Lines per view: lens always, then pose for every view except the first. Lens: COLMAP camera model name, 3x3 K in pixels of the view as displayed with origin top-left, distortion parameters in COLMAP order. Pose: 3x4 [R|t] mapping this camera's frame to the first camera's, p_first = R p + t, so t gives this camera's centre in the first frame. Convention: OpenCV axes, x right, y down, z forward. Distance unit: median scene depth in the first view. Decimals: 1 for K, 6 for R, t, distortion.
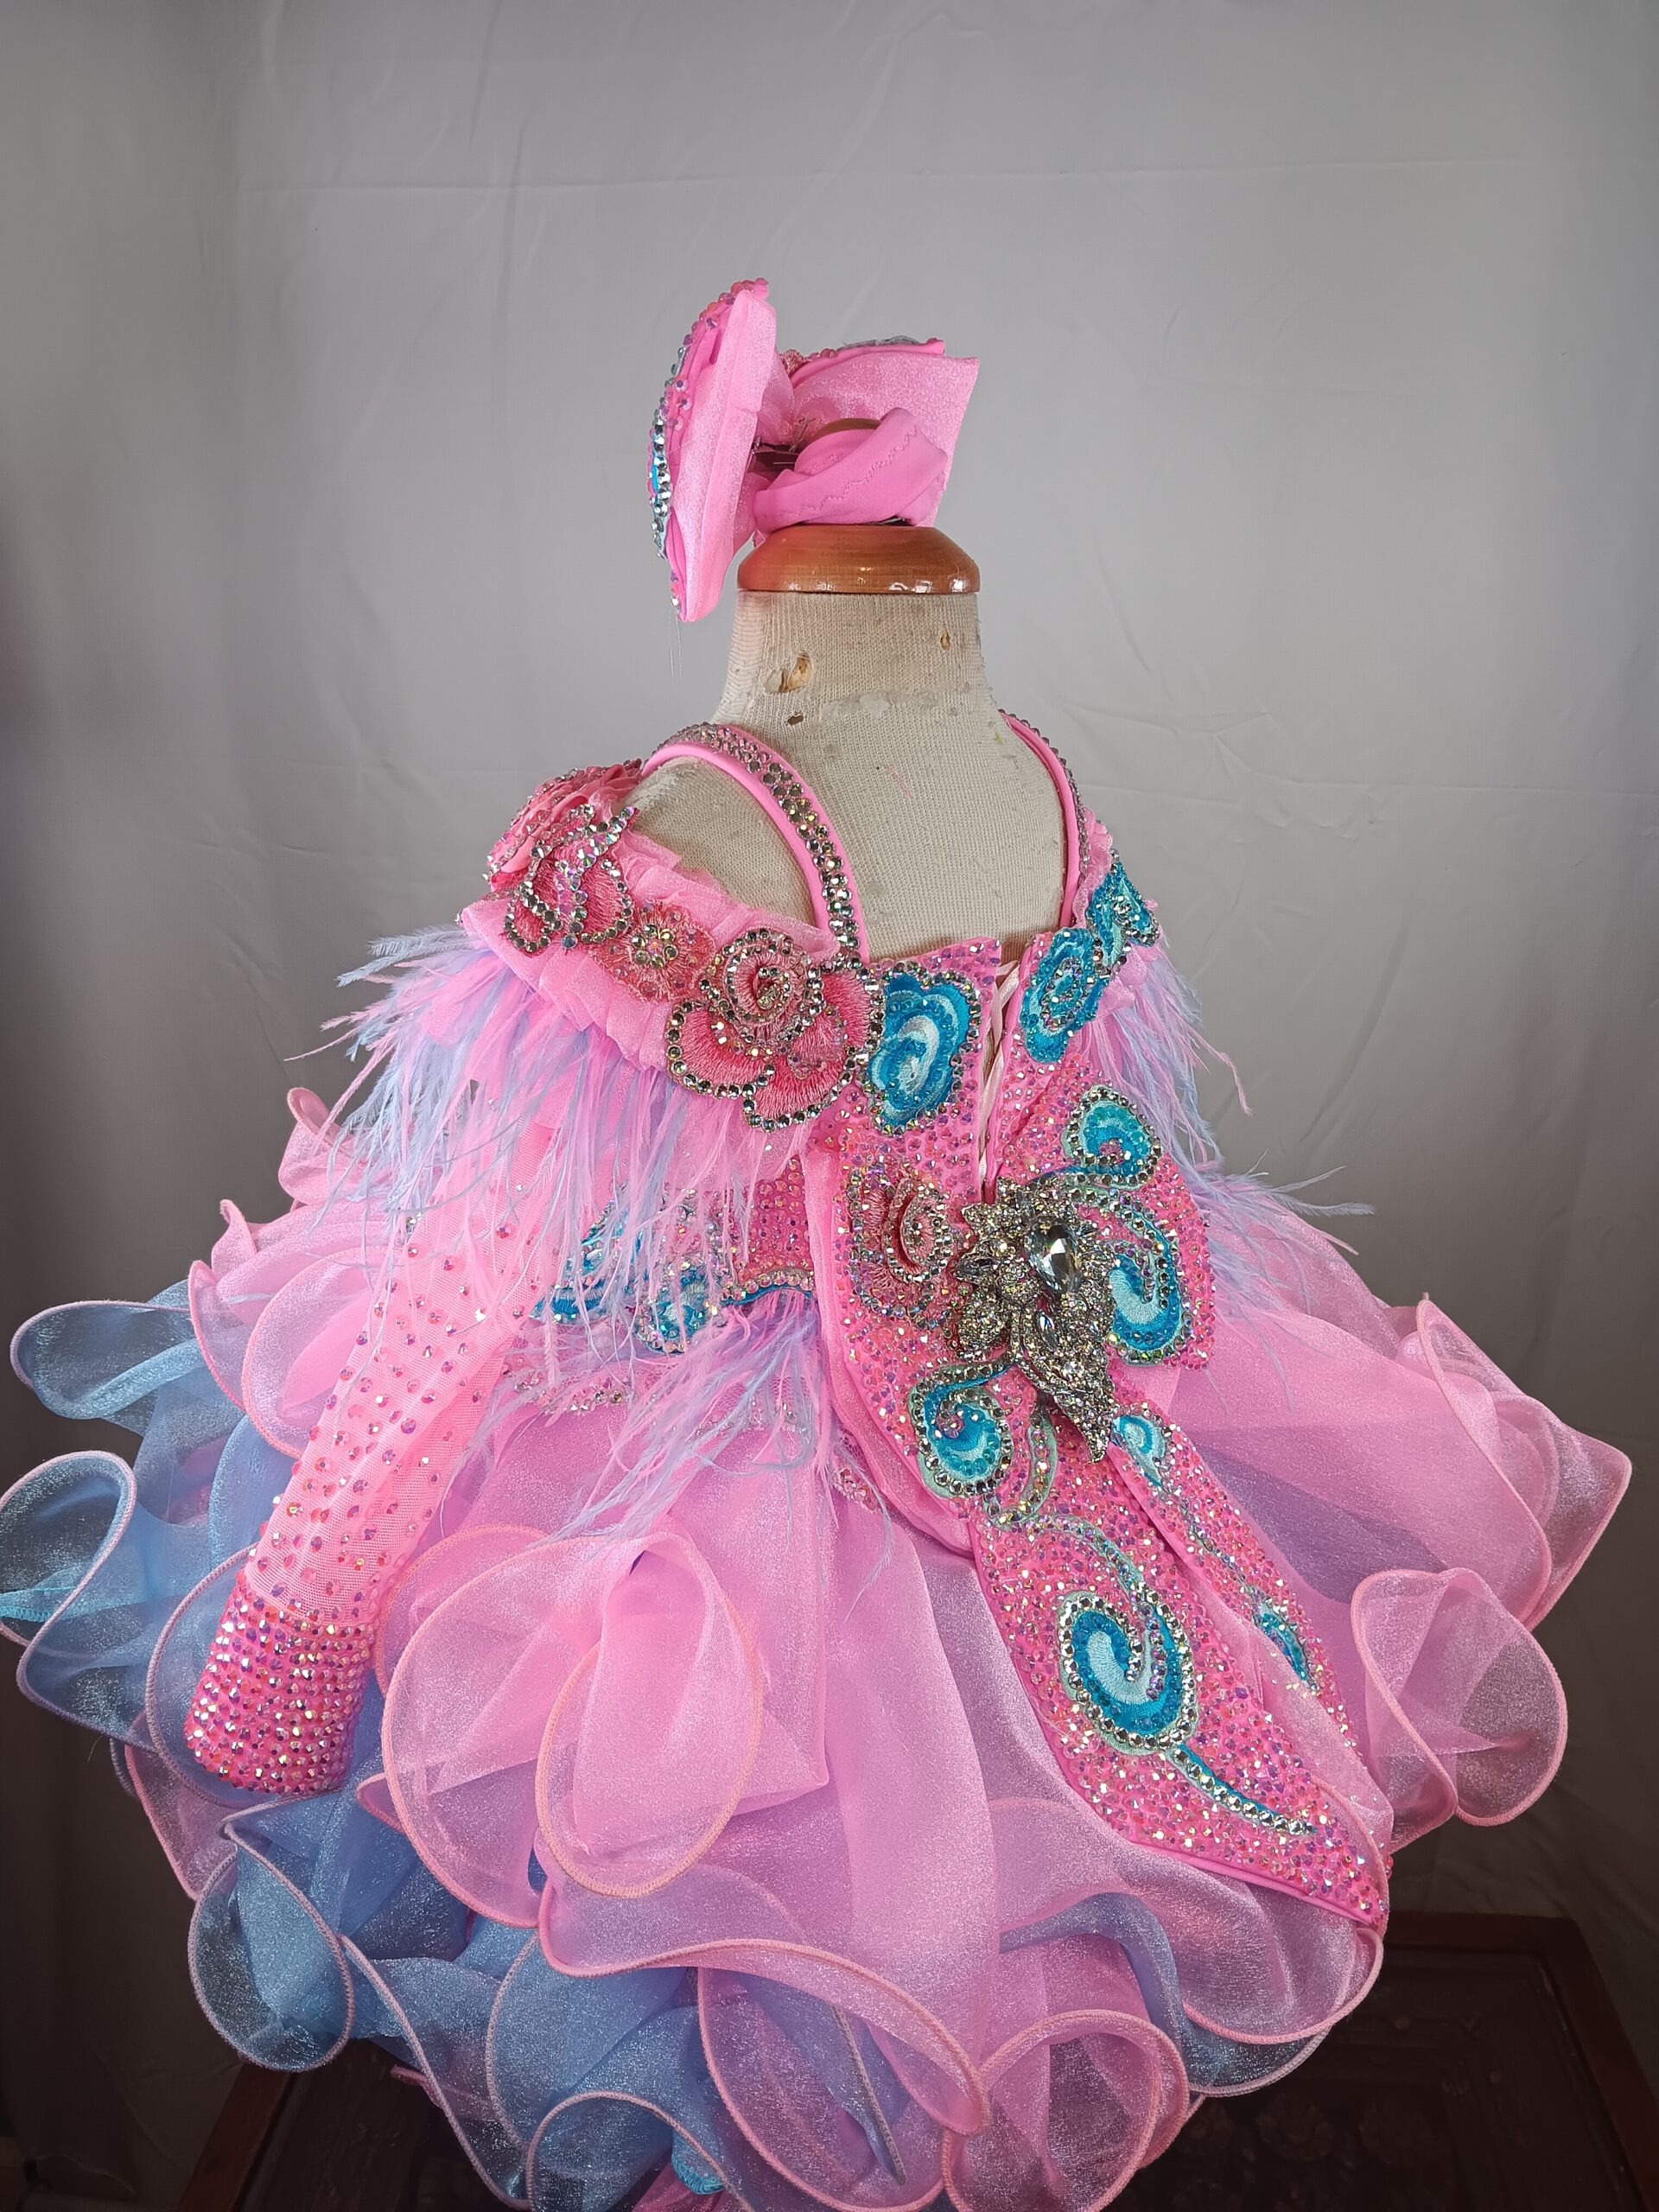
lens RADIAL K [[1742.1, 0, 829.5], [0, 1742.1, 1106.0], [0, 0, 1]] dist [0.076330, -0.166196]
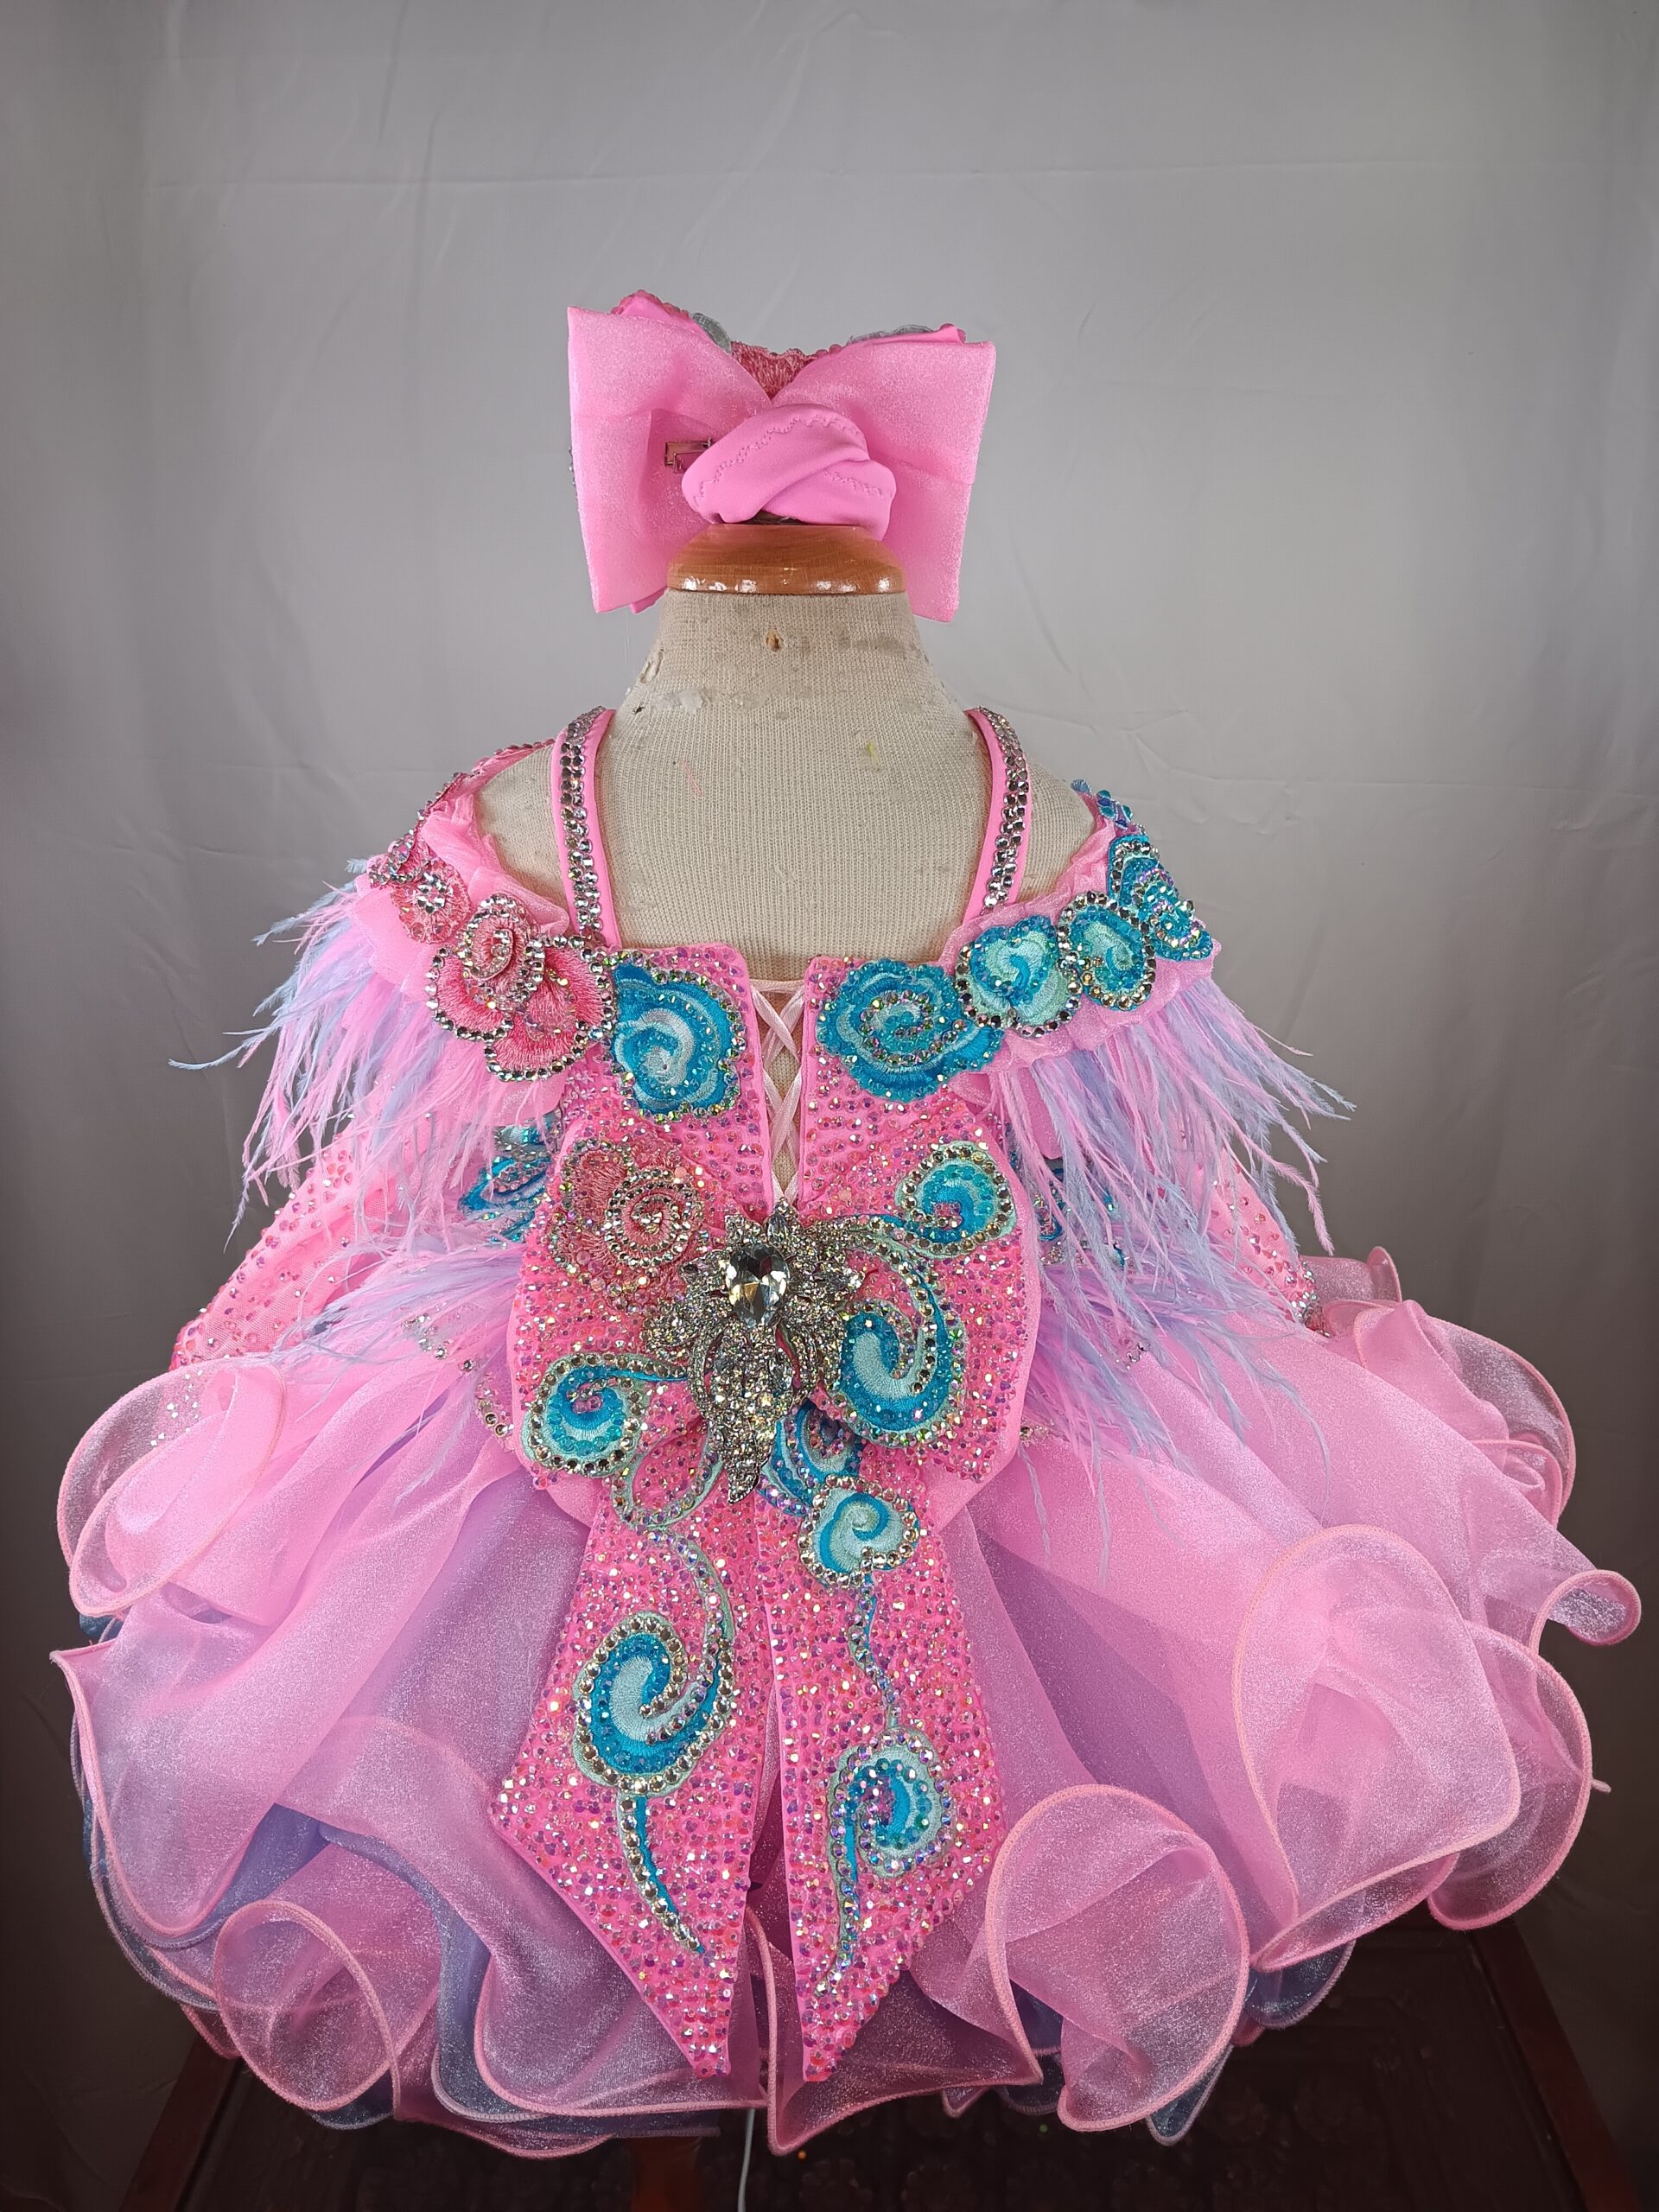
lens RADIAL K [[1742.1, 0, 829.5], [0, 1742.1, 1106.0], [0, 0, 1]] dist [0.076330, -0.166196]
pose [[0.678719, 0.228987, -0.697786, 0.830144], [-0.220868, 0.969805, 0.103420, -0.122250], [0.700398, 0.083925, 0.708801, 0.348731]]
